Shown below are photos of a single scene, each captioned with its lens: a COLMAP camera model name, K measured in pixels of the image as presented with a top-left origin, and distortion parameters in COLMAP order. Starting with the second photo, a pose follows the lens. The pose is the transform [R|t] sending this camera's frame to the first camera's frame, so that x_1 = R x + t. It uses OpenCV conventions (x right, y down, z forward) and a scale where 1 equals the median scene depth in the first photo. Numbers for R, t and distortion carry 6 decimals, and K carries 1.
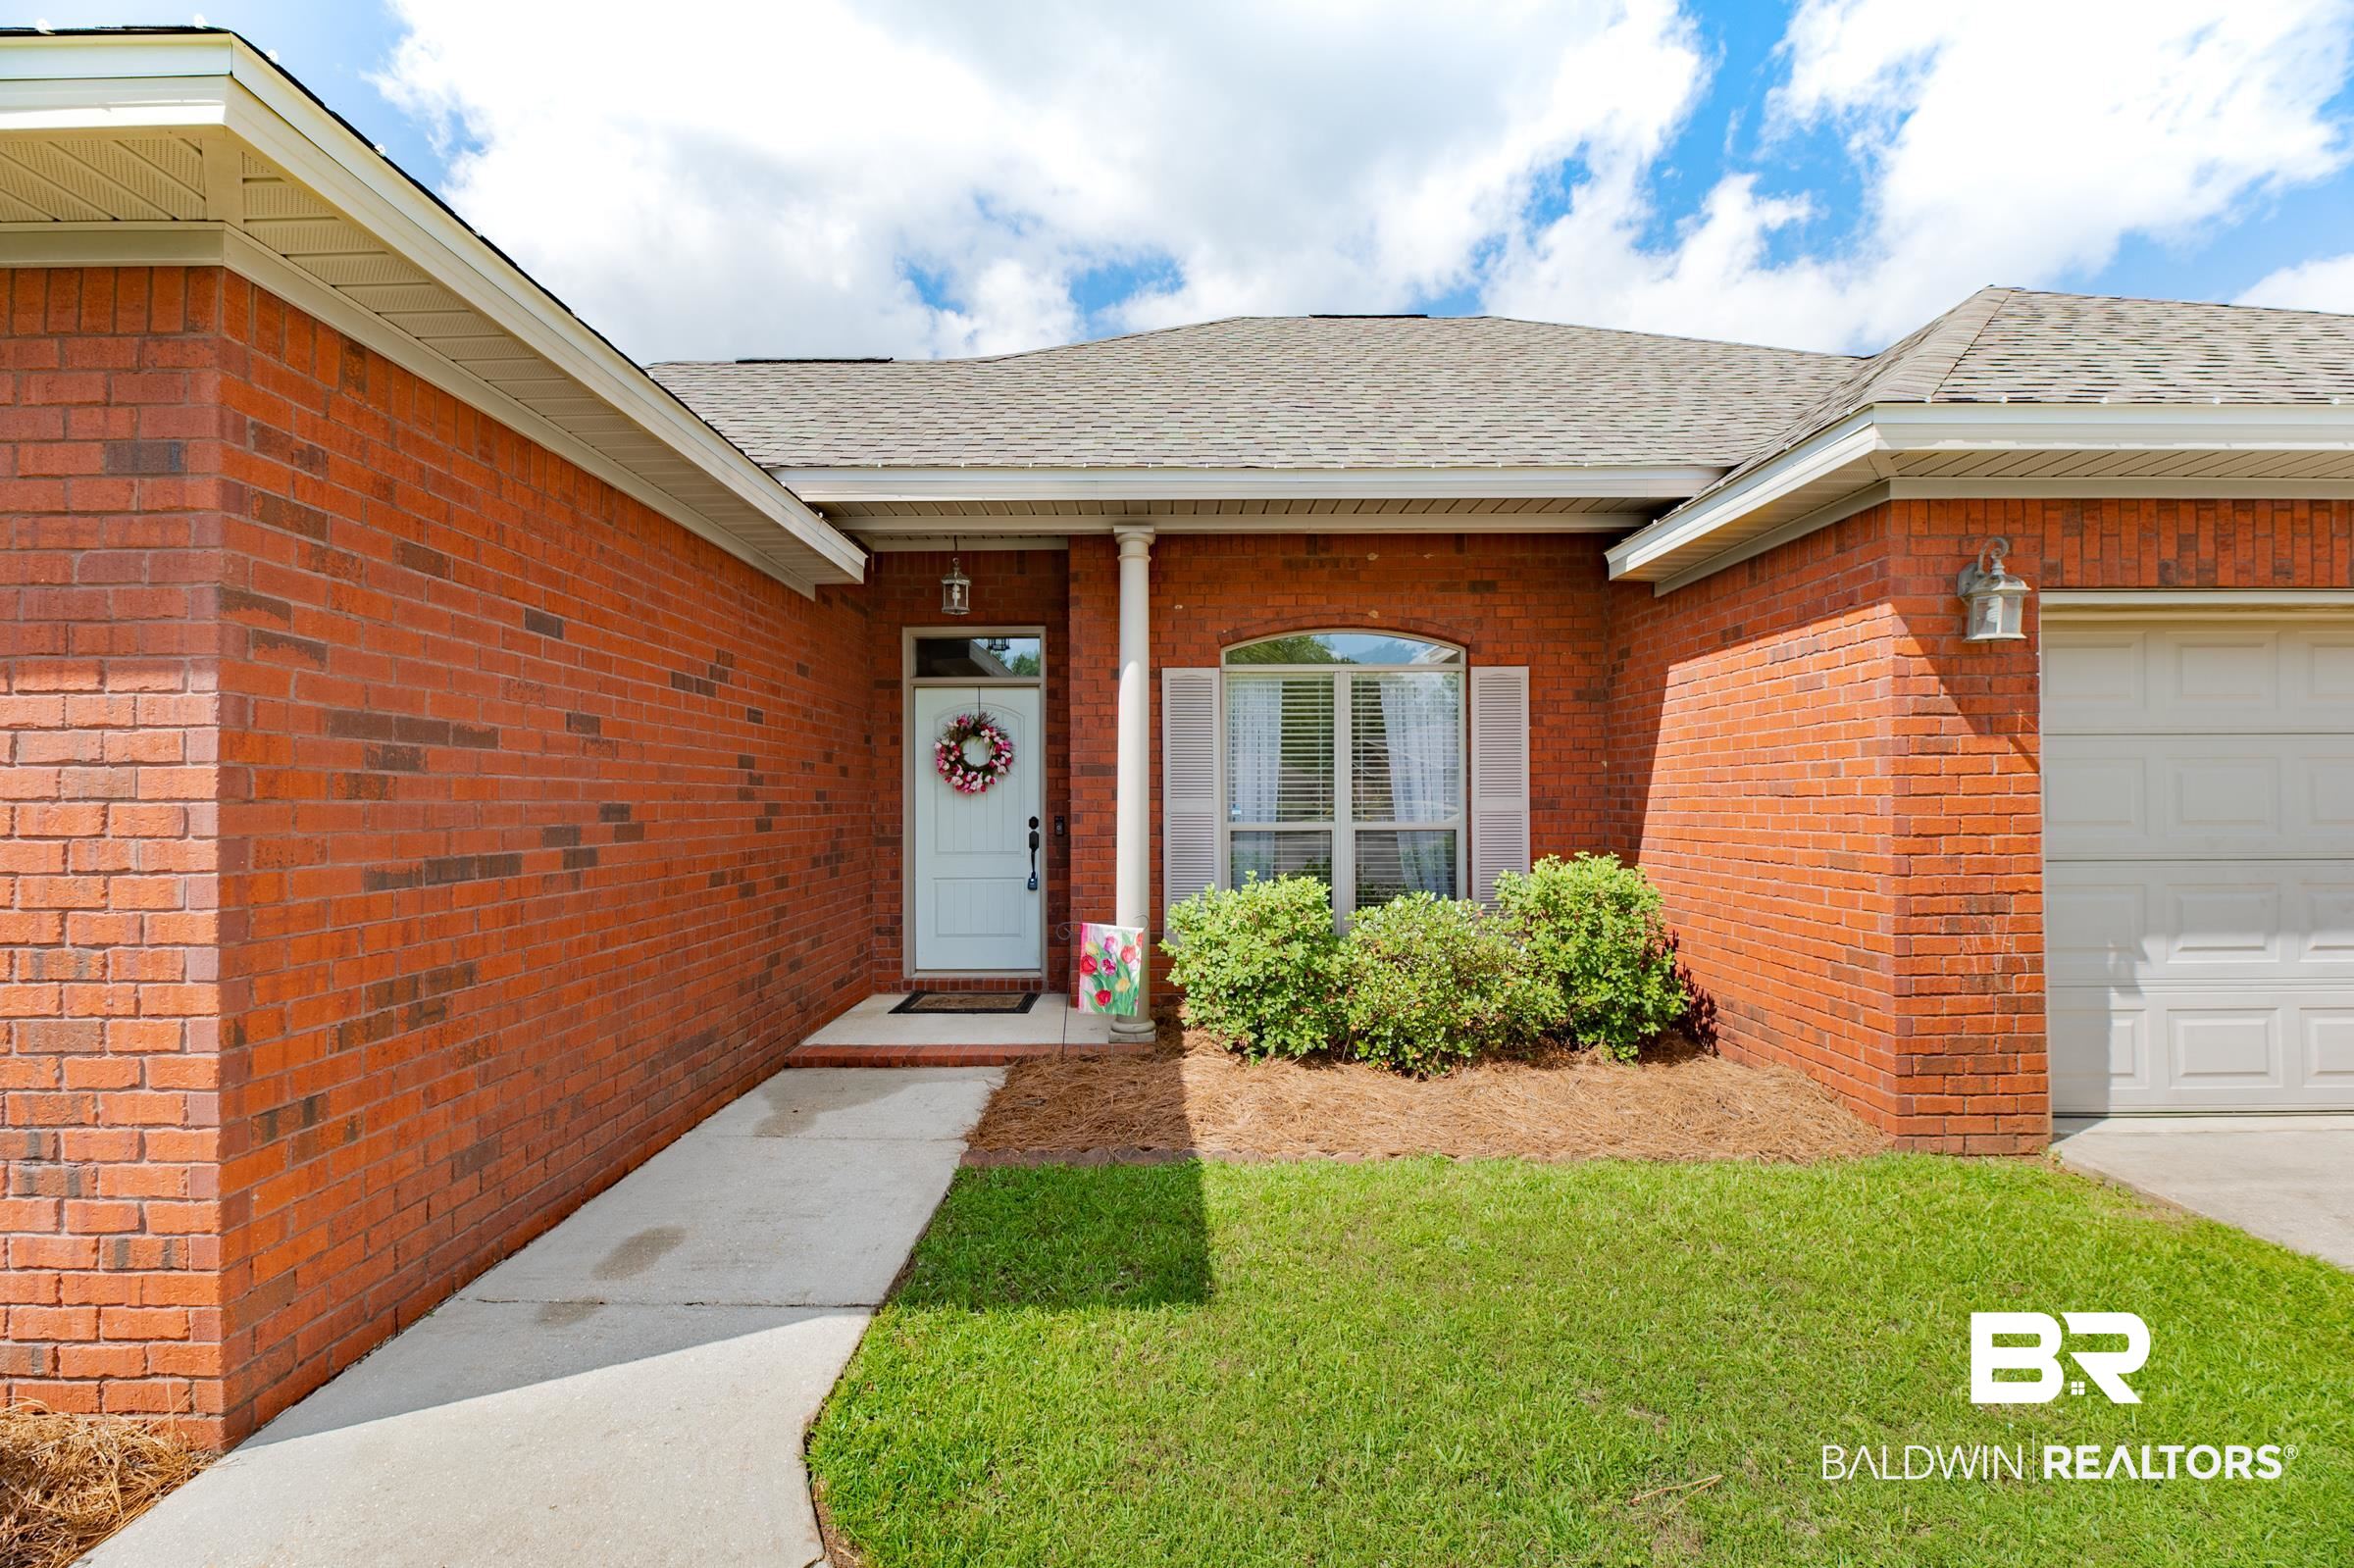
lens RADIAL K [[947.0, 0, 1169.9], [0, 947.0, 787.8], [0, 0, 1]] dist [-0.002292, -0.001546]
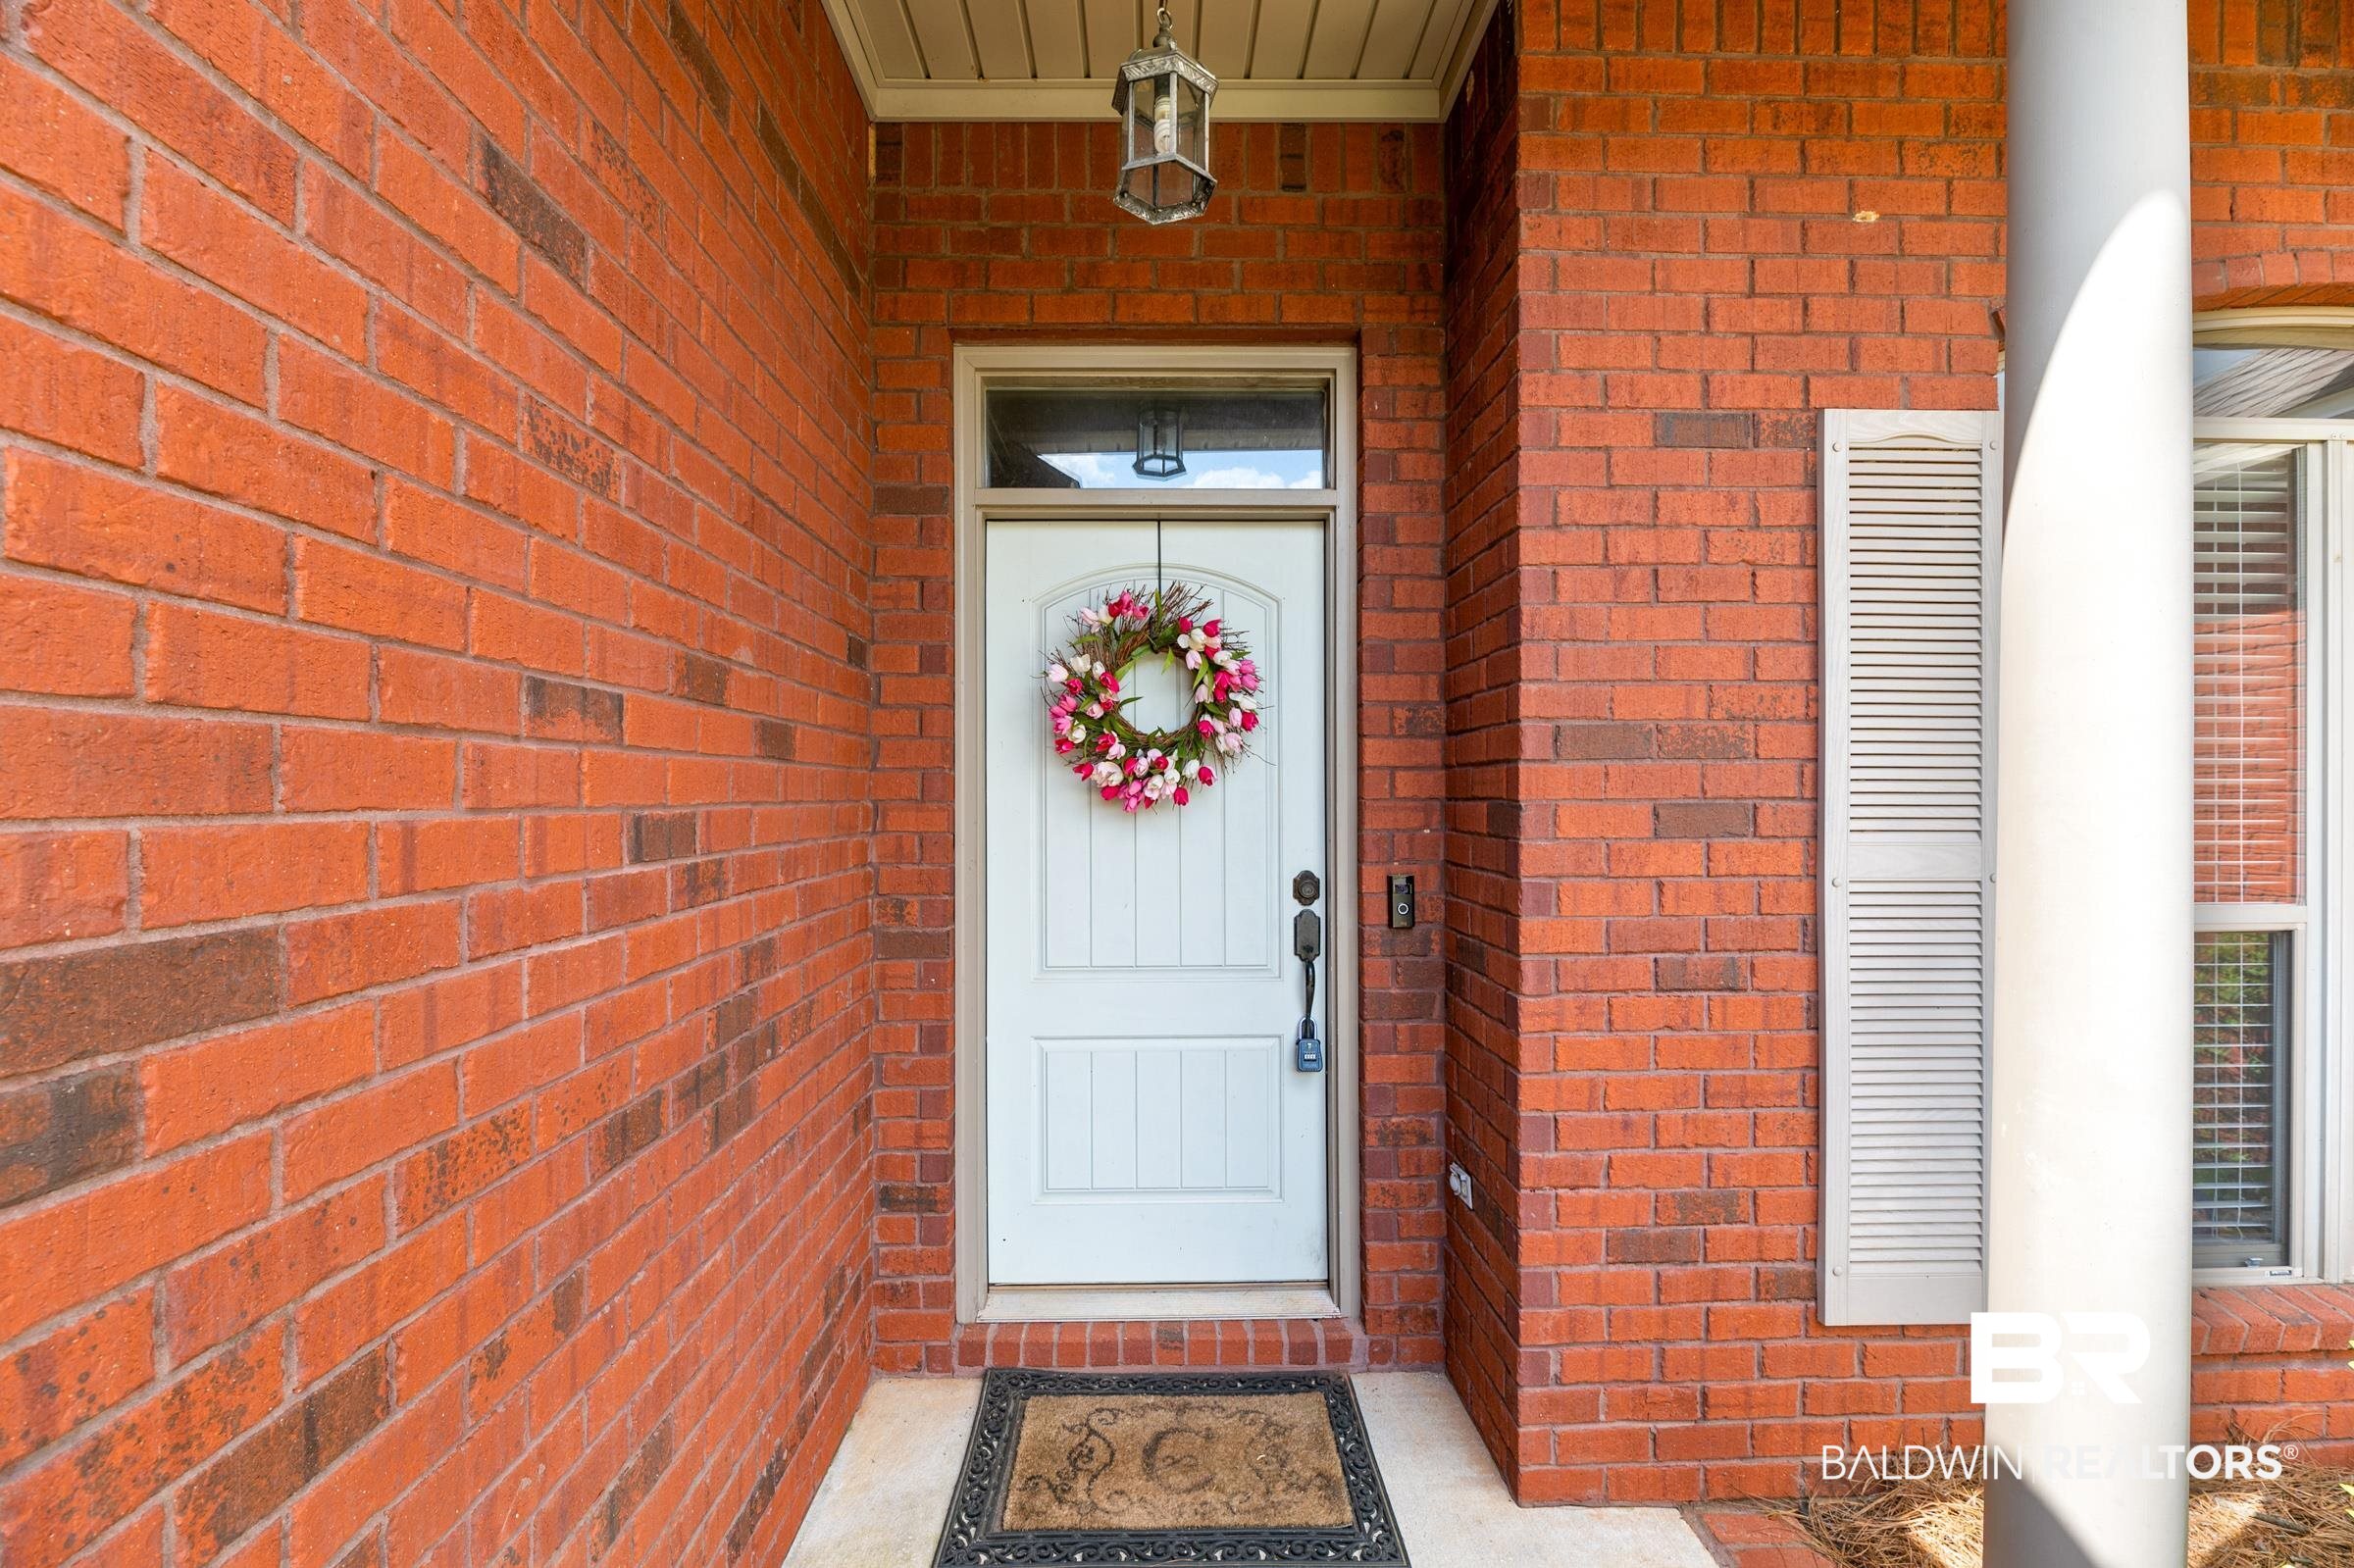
lens RADIAL K [[947.0, 0, 1175.9], [0, 947.0, 788.3], [0, 0, 1]] dist [-0.002292, -0.001546]
pose [[0.999773, 0.002244, 0.021190, -0.207354], [-0.002412, 0.999966, 0.007903, -0.004990], [-0.021172, -0.007952, 0.999744, 0.643802]]
